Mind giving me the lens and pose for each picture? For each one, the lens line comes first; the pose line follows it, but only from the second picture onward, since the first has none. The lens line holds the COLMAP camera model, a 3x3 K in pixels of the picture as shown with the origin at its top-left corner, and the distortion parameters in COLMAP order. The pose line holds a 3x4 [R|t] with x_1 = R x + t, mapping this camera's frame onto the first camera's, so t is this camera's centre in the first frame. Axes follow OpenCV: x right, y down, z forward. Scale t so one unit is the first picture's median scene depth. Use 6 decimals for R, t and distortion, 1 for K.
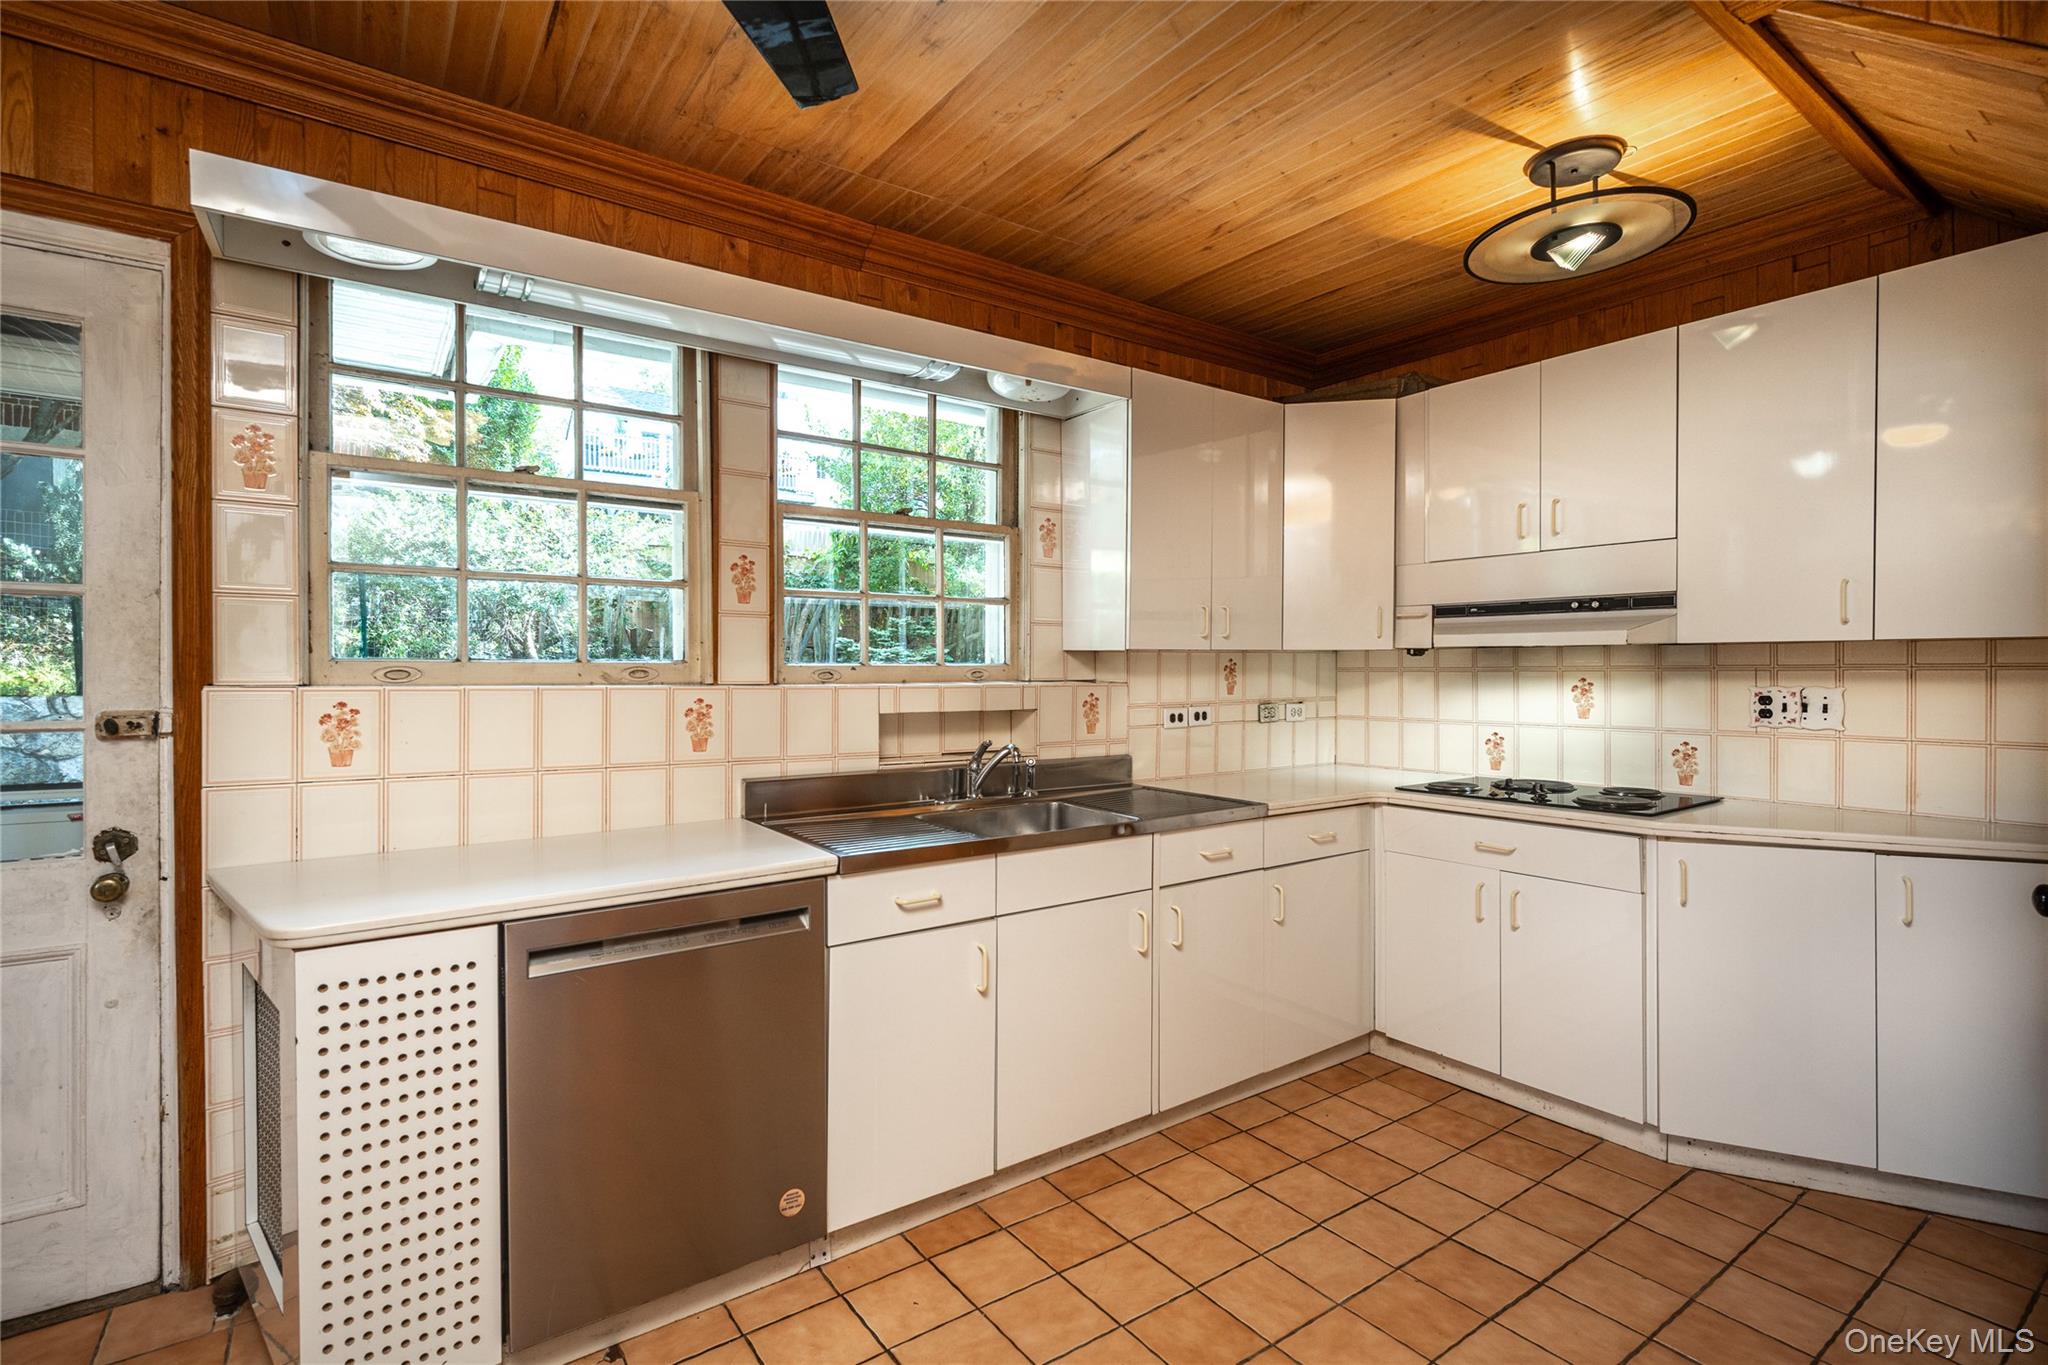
lens RADIAL K [[976.7, 0, 1033.1], [0, 976.7, 681.3], [0, 0, 1]] dist [-0.000579, -0.000136]
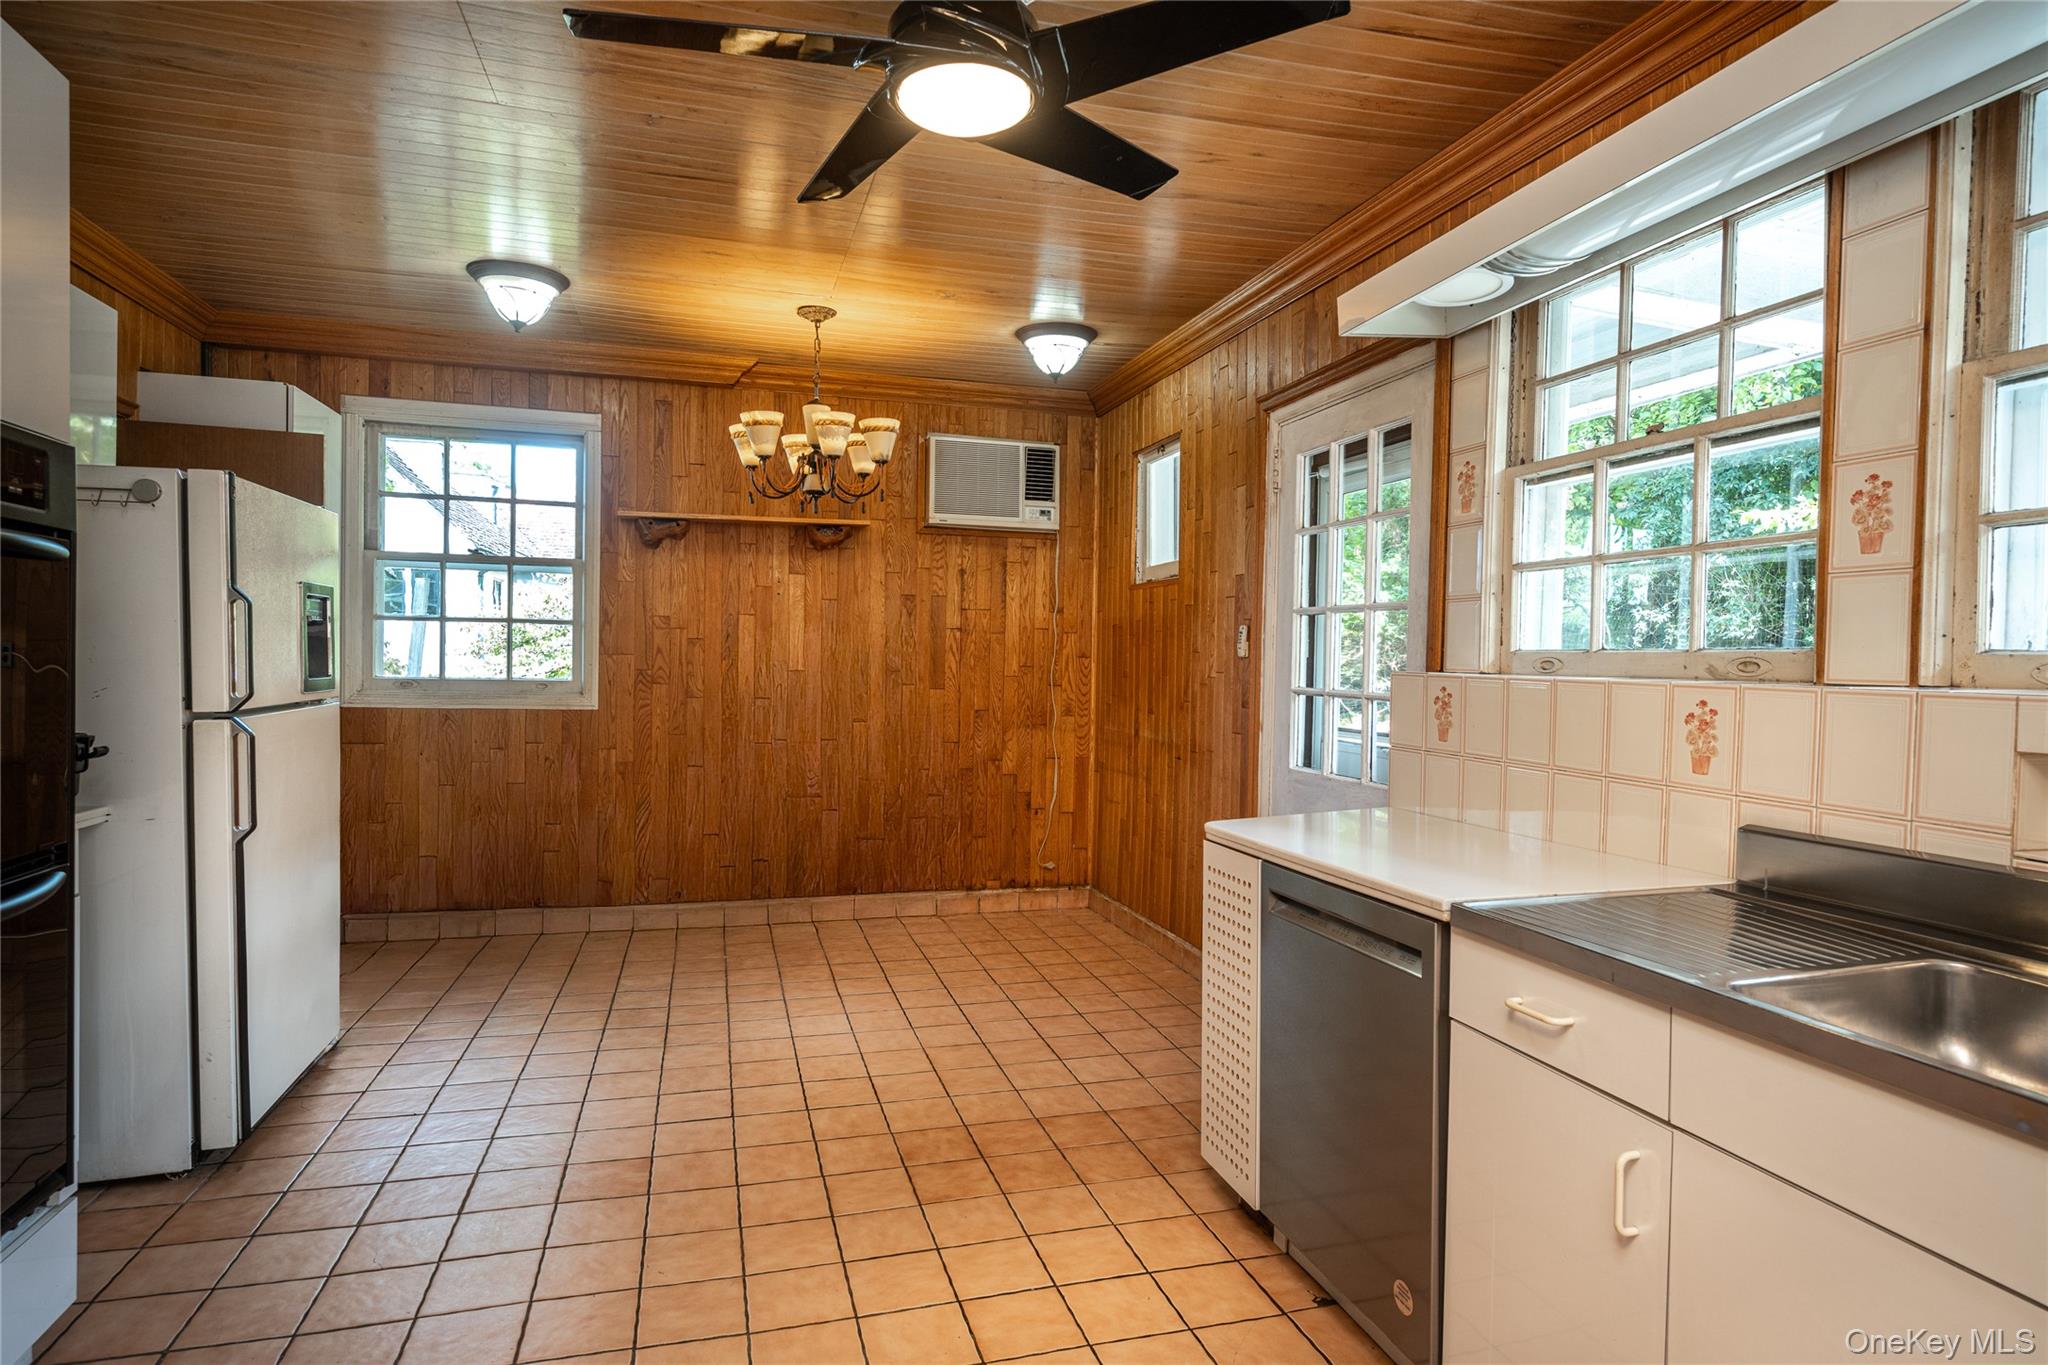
lens RADIAL K [[1121.6, 0, 1026.5], [0, 1121.6, 676.4], [0, 0, 1]] dist [-0.004052, -0.000414]
pose [[-0.337704, 0.009228, -0.941207, 0.578046], [-0.024527, 0.999526, 0.018600, -0.002795], [0.940933, 0.029366, -0.337317, 0.784998]]
